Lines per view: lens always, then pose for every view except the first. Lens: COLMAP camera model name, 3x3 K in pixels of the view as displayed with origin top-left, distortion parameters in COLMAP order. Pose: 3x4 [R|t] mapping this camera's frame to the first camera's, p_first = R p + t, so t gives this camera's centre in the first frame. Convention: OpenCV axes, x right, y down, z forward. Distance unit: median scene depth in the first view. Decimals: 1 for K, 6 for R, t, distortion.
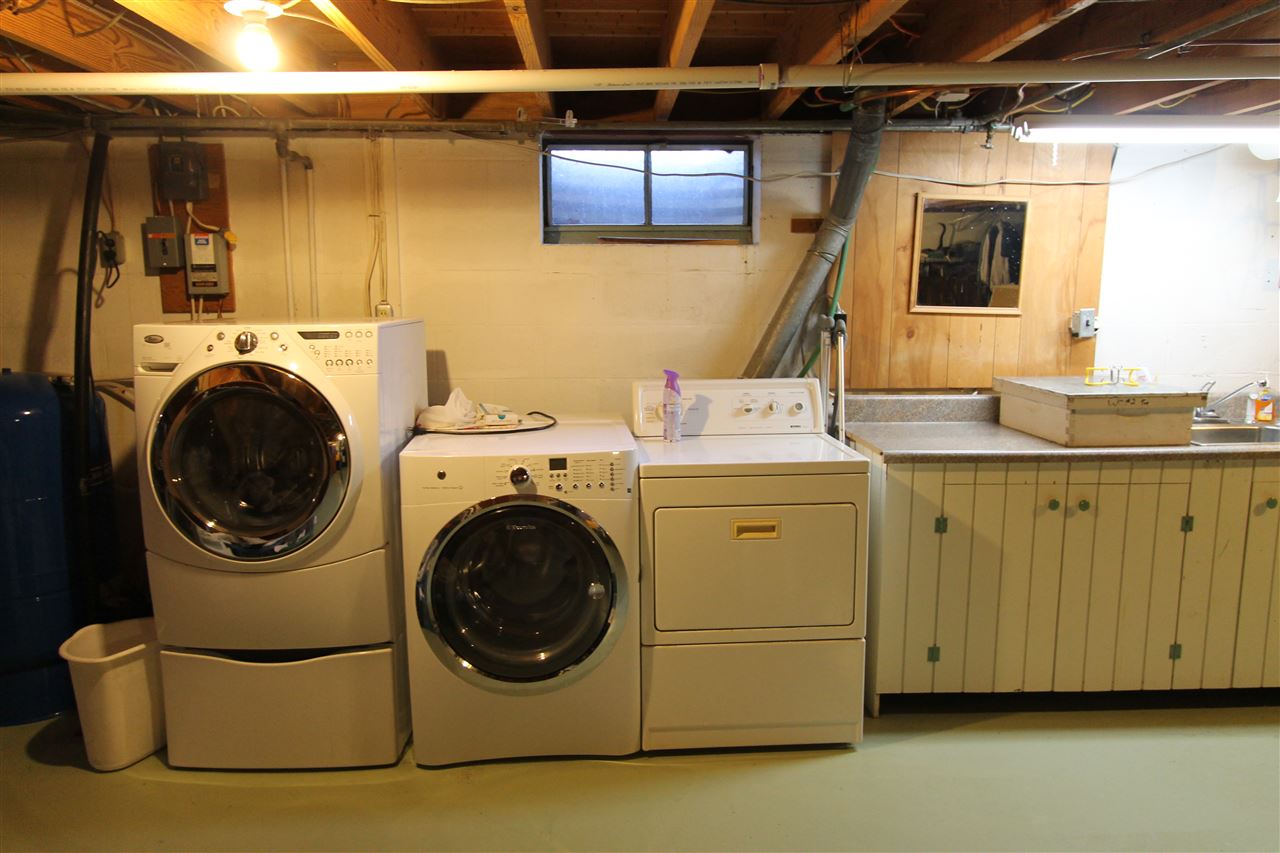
lens RADIAL K [[910.0, 0, 643.9], [0, 910.0, 424.4], [0, 0, 1]] dist [0.007433, 0.002559]
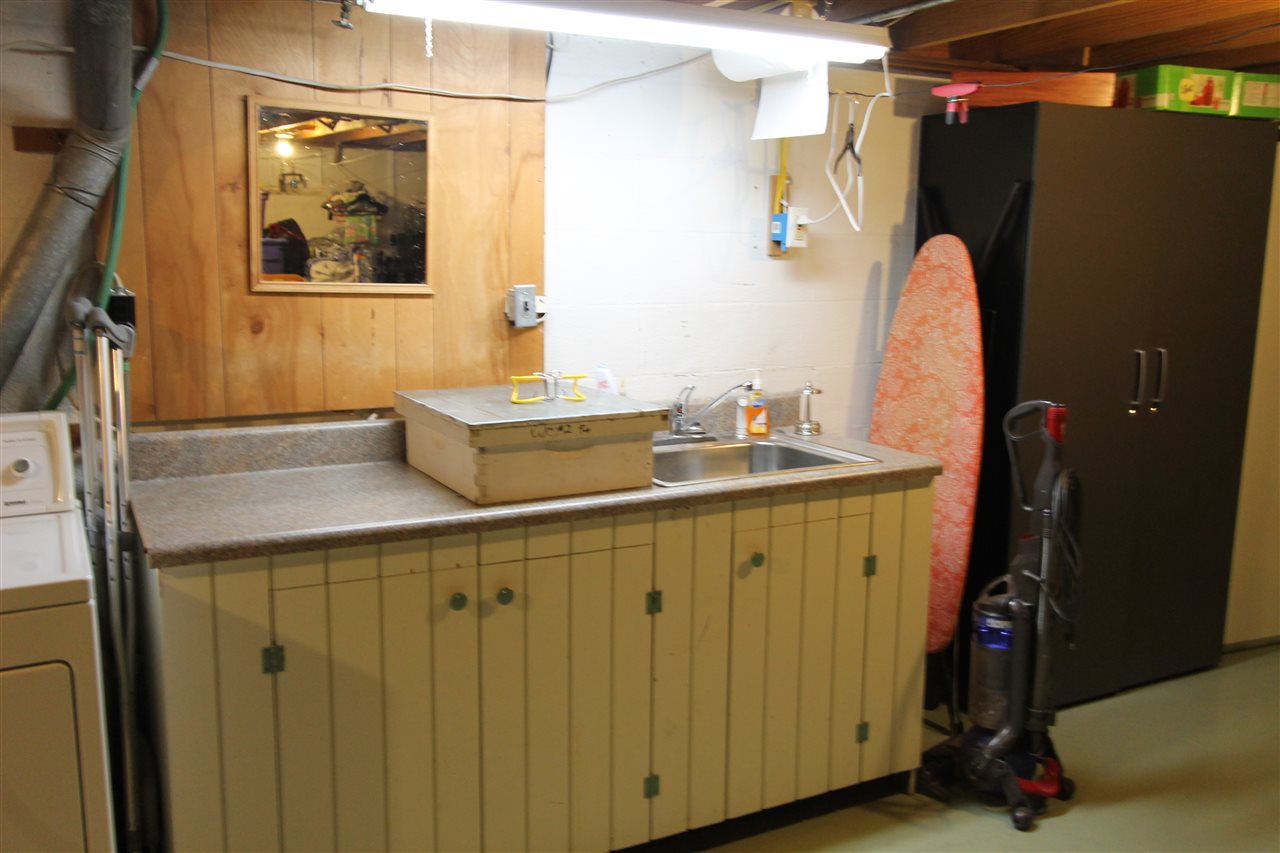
lens RADIAL K [[1112.2, 0, 636.9], [0, 1112.2, 422.6], [0, 0, 1]] dist [0.001720, 0.016526]
pose [[0.906771, -0.056723, 0.417791, 0.215956], [0.054316, 0.998368, 0.017660, -0.035757], [-0.418111, 0.006680, 0.908371, 0.221363]]
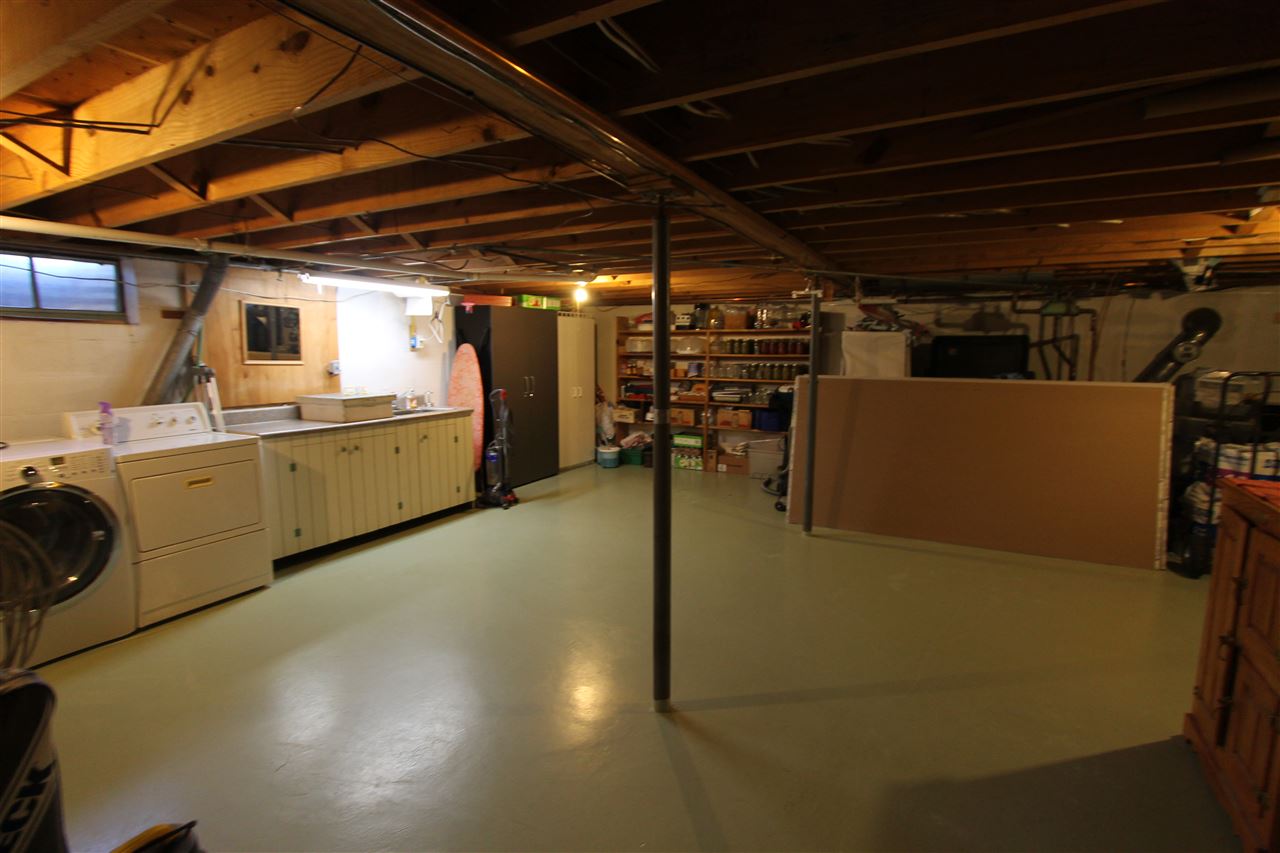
lens RADIAL K [[593.2, 0, 641.8], [0, 593.2, 427.8], [0, 0, 1]] dist [-0.020153, 0.004667]
pose [[0.518806, -0.109696, 0.847825, -0.322153], [0.129830, 0.990340, 0.048690, 0.052527], [-0.844976, 0.084812, 0.528036, -0.303835]]
